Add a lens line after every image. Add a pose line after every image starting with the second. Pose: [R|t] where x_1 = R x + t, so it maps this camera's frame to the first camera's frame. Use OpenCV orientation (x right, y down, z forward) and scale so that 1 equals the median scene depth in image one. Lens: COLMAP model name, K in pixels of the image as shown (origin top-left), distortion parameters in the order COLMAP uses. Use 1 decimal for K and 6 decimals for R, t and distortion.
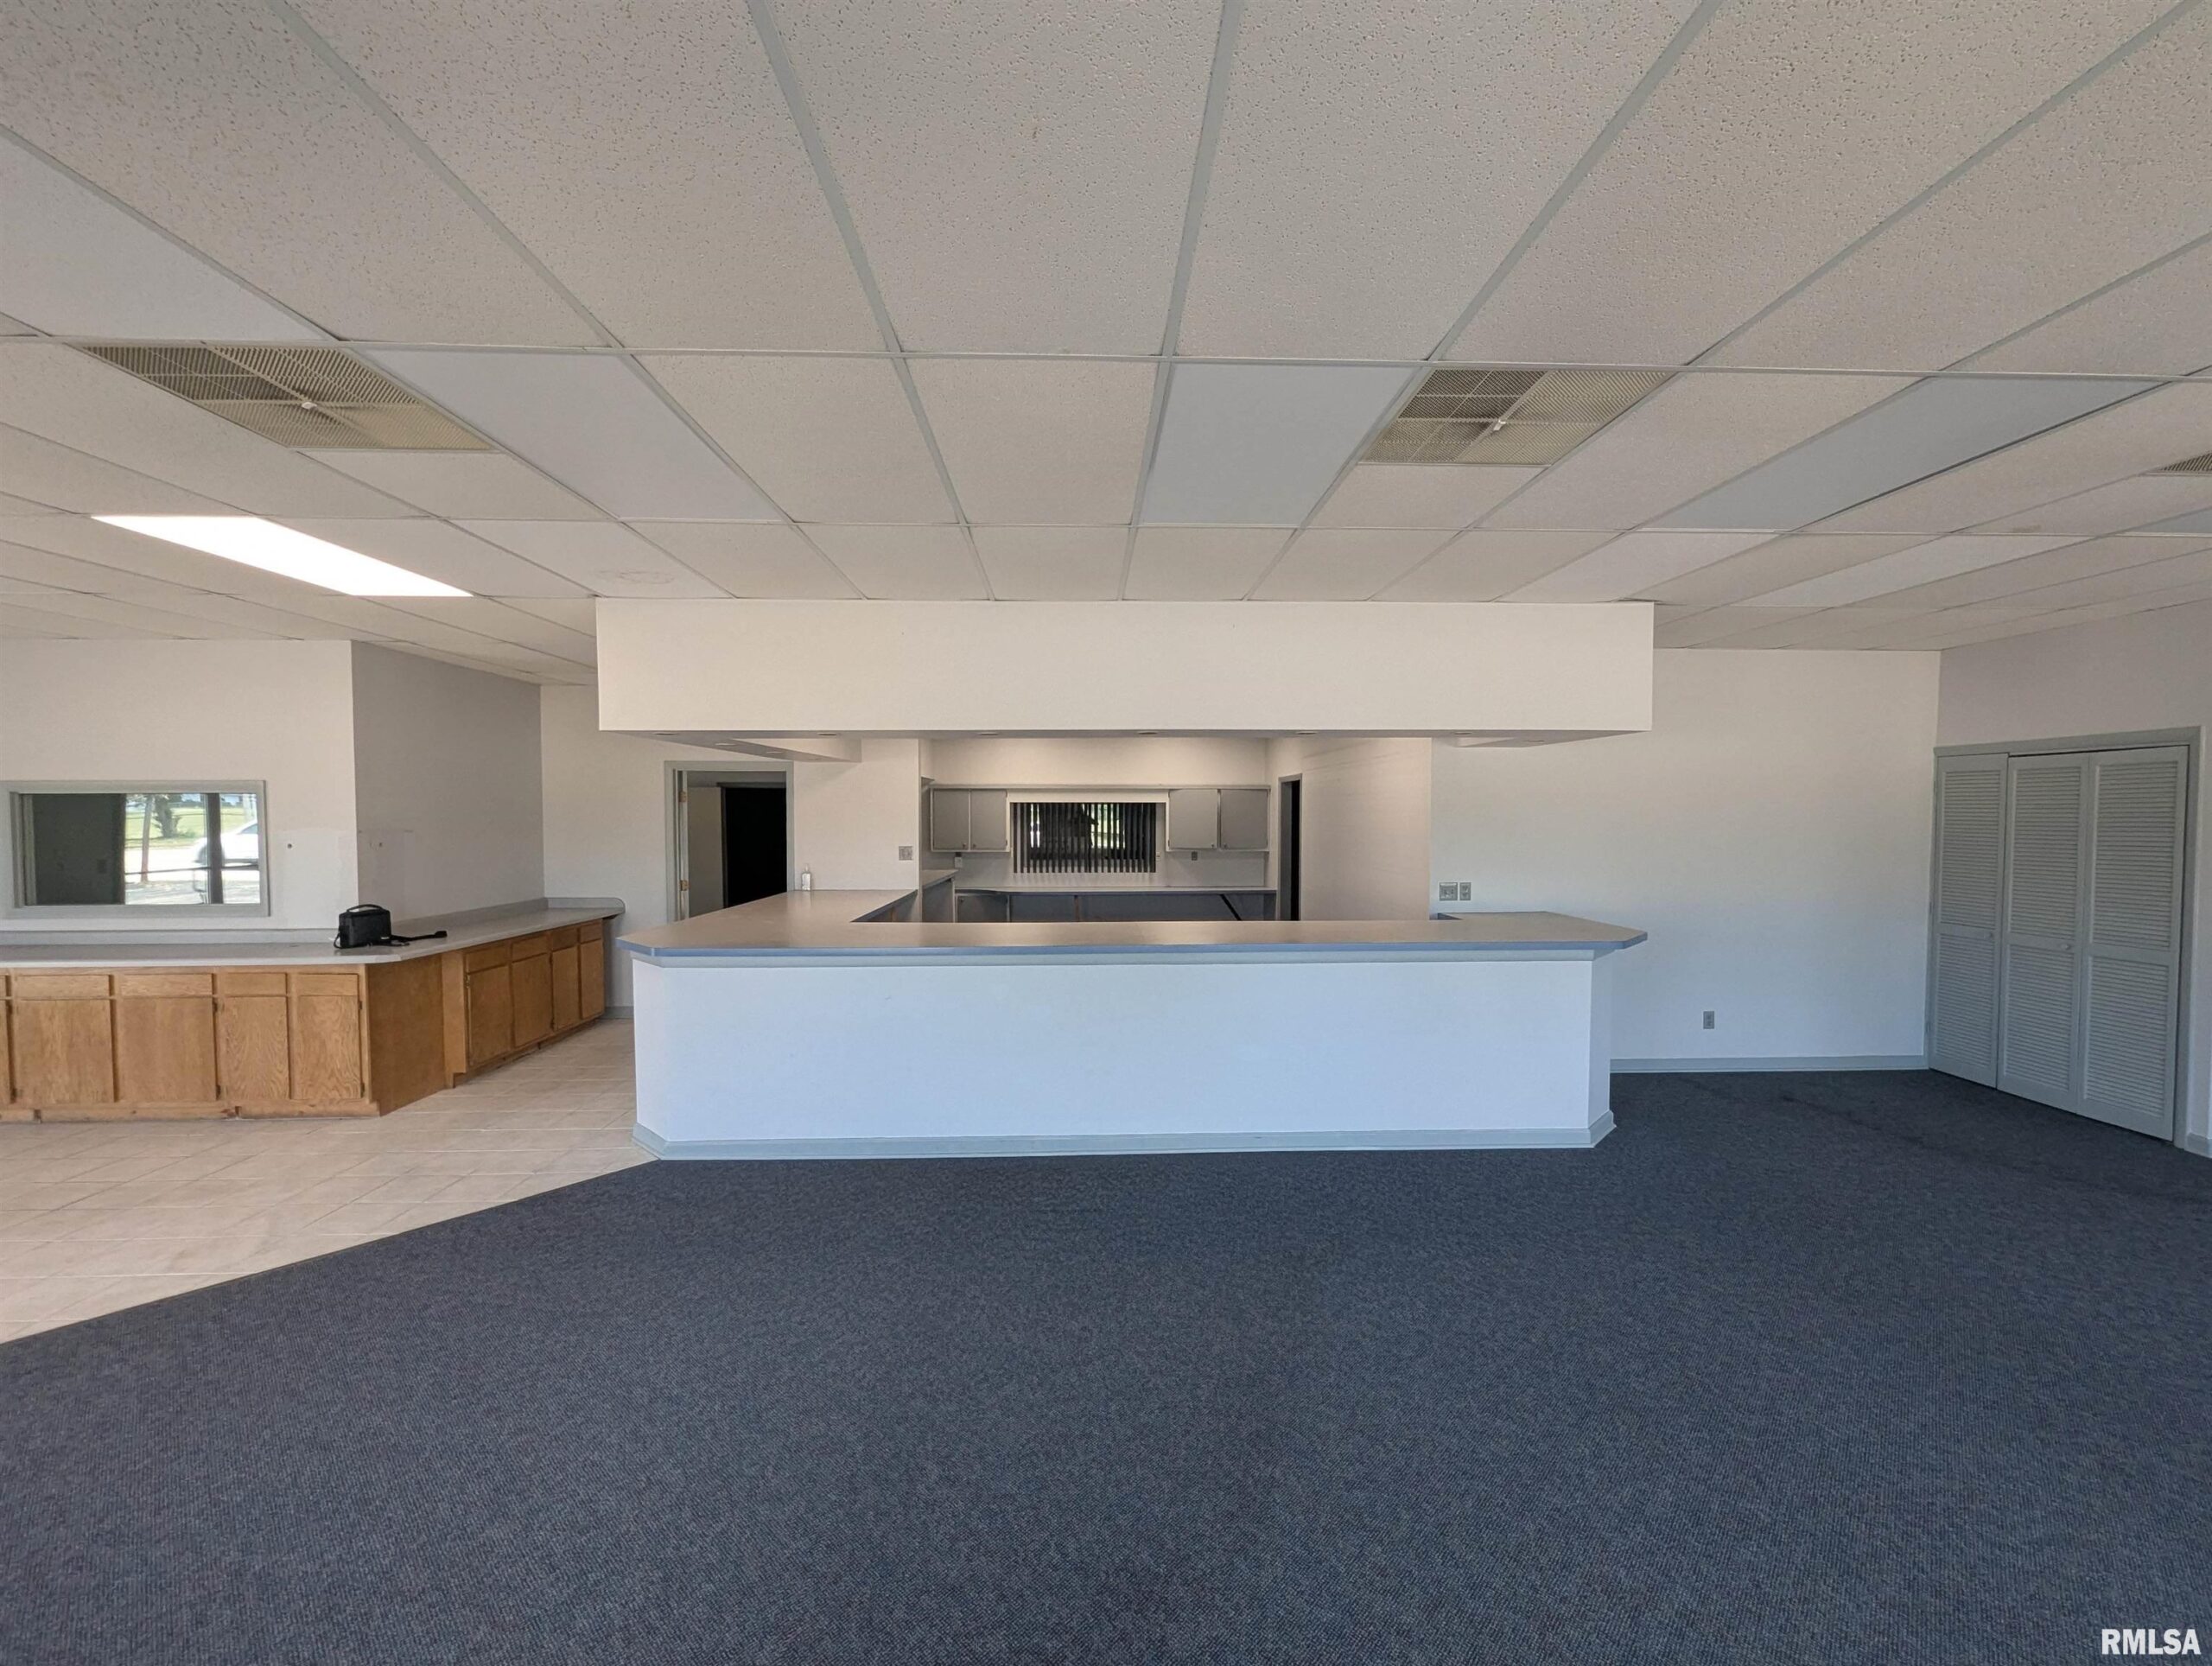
lens RADIAL K [[920.9, 0, 1113.1], [0, 920.9, 846.0], [0, 0, 1]] dist [0.001771, -0.000485]
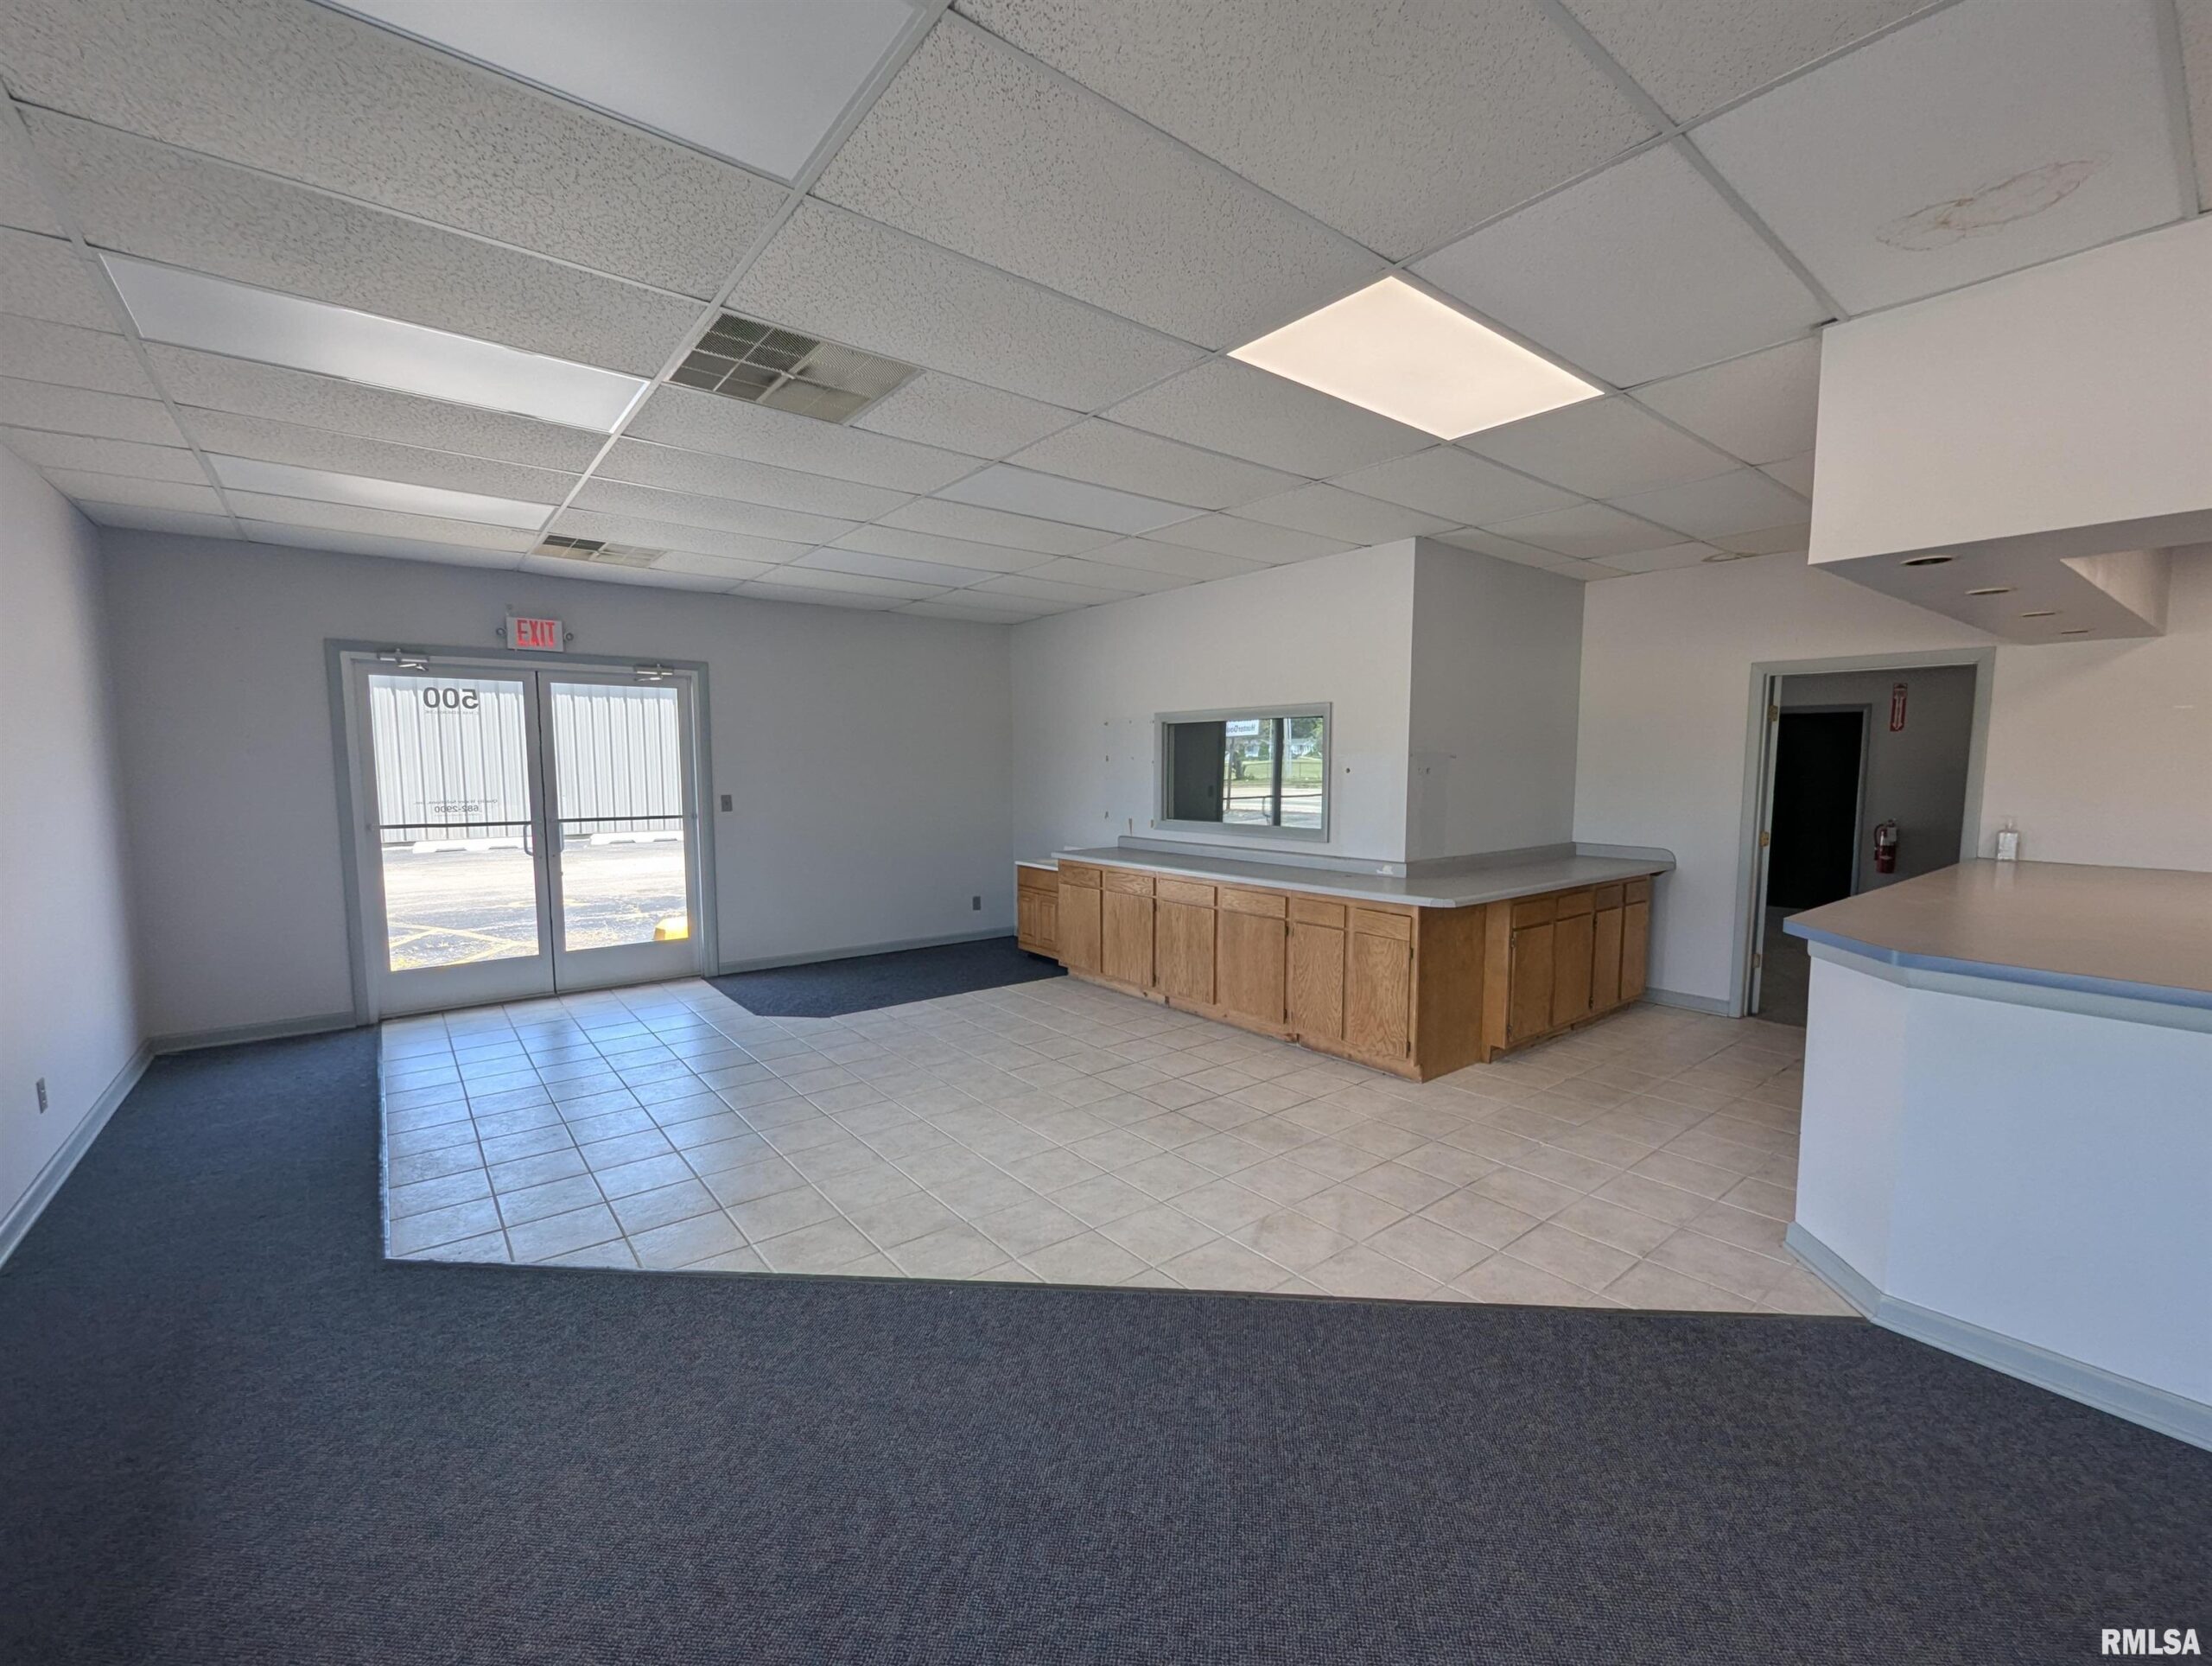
lens RADIAL K [[920.9, 0, 1113.1], [0, 920.9, 846.0], [0, 0, 1]] dist [0.001771, -0.000485]
pose [[0.594923, 0.073448, -0.800420, -0.300888], [-0.030128, 0.997154, 0.069108, 0.021922], [0.803218, -0.016998, 0.595443, 0.264506]]
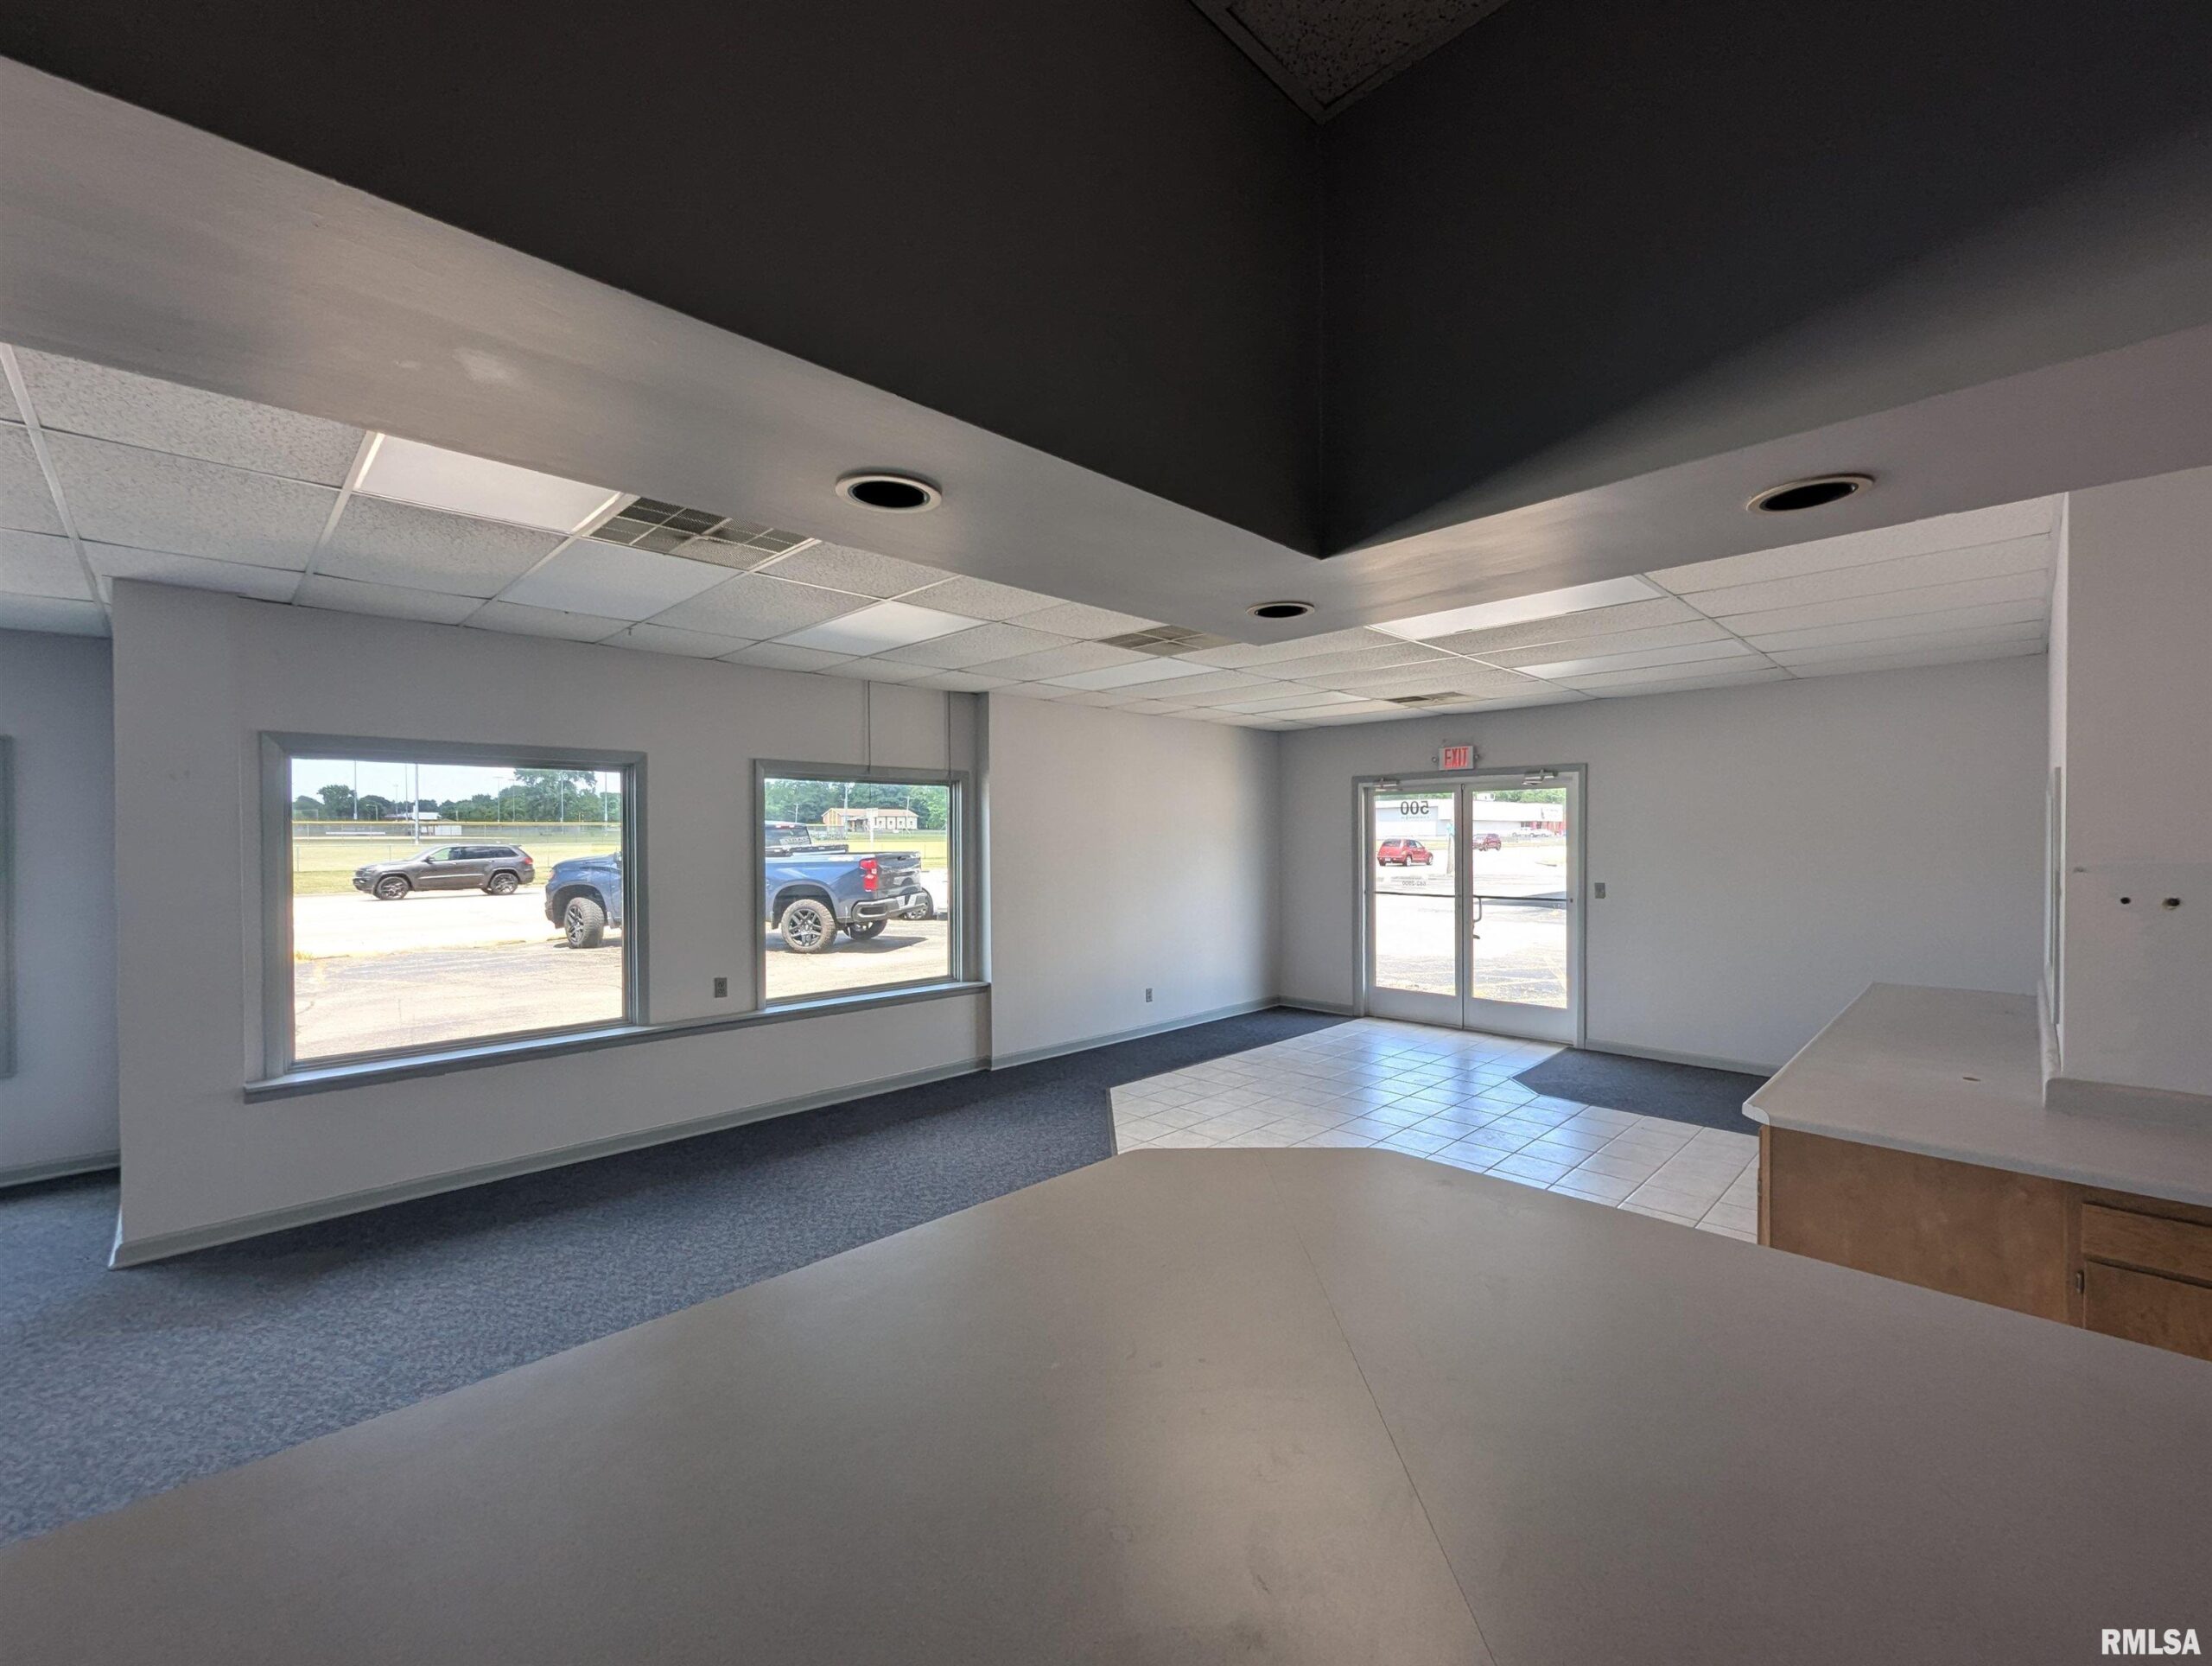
lens RADIAL K [[920.9, 0, 1113.1], [0, 920.9, 846.0], [0, 0, 1]] dist [0.001771, -0.000485]
pose [[-0.729294, 0.011239, -0.684109, -0.175505], [-0.020672, 0.999047, 0.038449, -0.039935], [0.683889, 0.042183, -0.728366, 1.124043]]
